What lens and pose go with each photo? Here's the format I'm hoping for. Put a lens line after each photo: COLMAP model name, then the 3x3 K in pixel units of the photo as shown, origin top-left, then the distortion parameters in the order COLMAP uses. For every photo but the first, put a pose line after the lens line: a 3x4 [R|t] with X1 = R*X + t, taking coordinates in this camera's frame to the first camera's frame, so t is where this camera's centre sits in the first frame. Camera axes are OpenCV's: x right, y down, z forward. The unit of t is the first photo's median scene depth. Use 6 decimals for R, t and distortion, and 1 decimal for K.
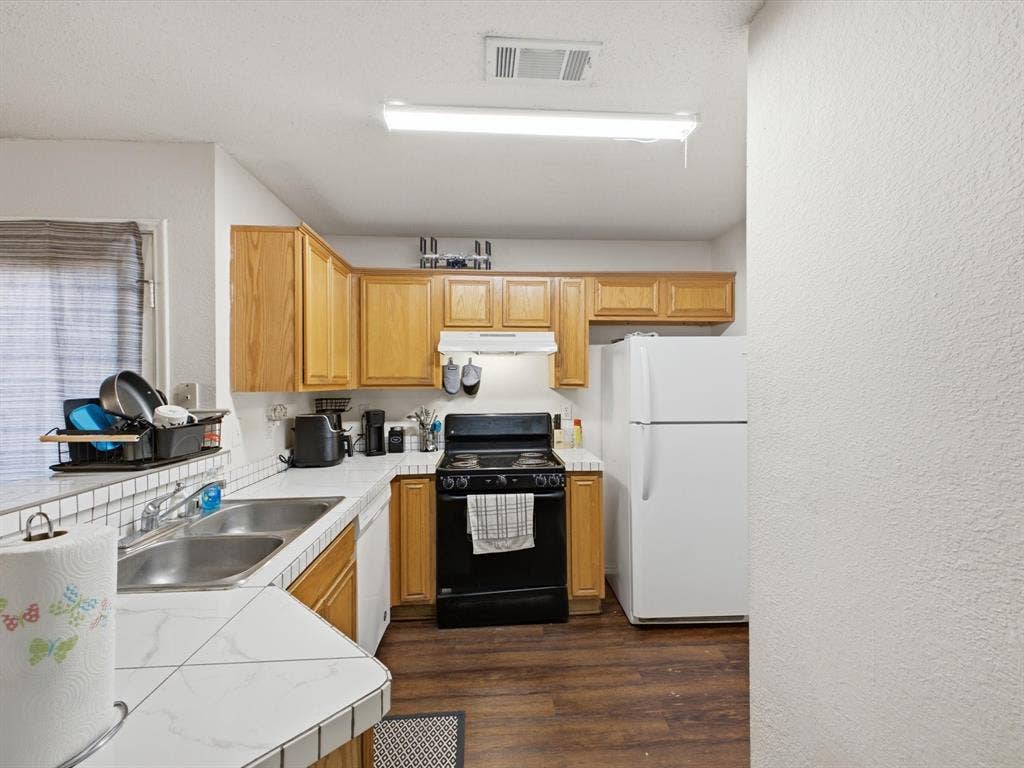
lens RADIAL K [[461.2, 0, 510.5], [0, 461.2, 380.3], [0, 0, 1]] dist [0.019718, -0.001391]
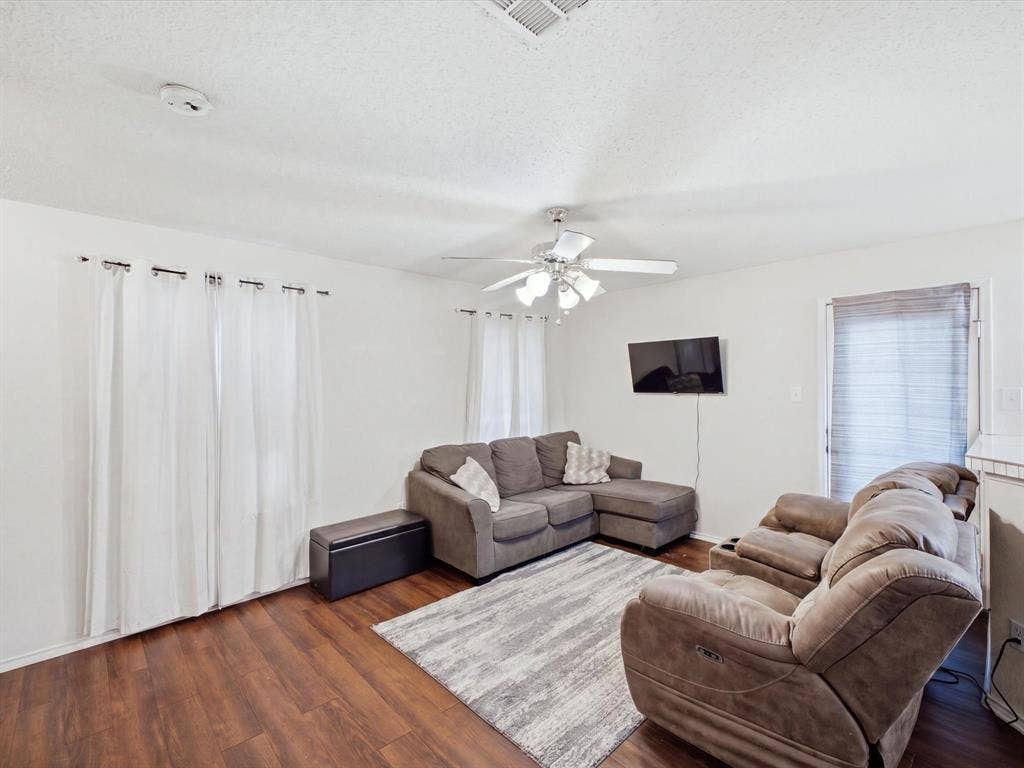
lens RADIAL K [[461.2, 0, 510.5], [0, 461.2, 380.3], [0, 0, 1]] dist [0.019718, -0.001391]
pose [[0.639534, 0.001855, -0.768760, -0.445250], [0.001451, 0.999992, 0.003619, -0.019577], [0.768761, -0.003430, 0.639527, -0.888489]]
